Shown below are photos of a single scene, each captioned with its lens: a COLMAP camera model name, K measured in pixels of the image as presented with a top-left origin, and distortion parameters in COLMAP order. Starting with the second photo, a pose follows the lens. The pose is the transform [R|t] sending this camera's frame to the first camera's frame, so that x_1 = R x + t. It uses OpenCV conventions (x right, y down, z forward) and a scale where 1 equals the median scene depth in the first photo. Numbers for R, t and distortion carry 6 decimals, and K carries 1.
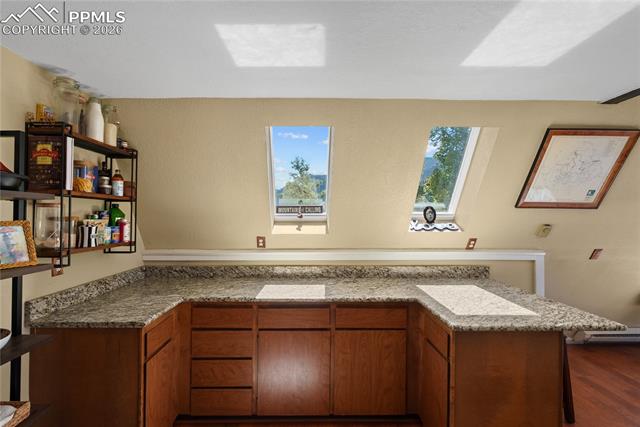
lens RADIAL K [[285.1, 0, 322.2], [0, 285.1, 215.8], [0, 0, 1]] dist [-0.004808, -0.000242]
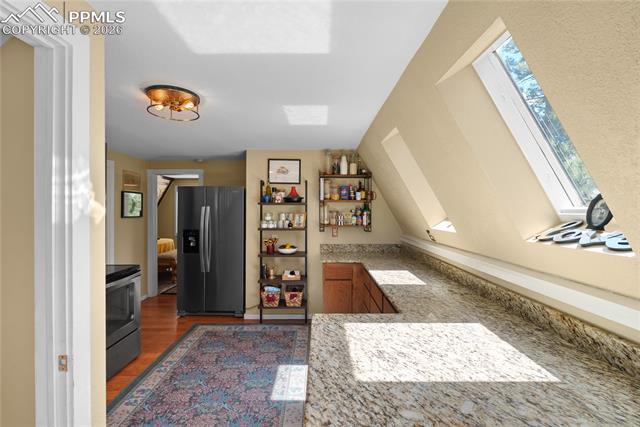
lens RADIAL K [[282.7, 0, 320.9], [0, 282.7, 214.1], [0, 0, 1]] dist [-0.002782, 0.000643]
pose [[-0.010043, 0.016626, -0.999811, 0.895526], [-0.002952, 0.999857, 0.016656, -0.007151], [0.999945, 0.003119, -0.009992, 0.606028]]
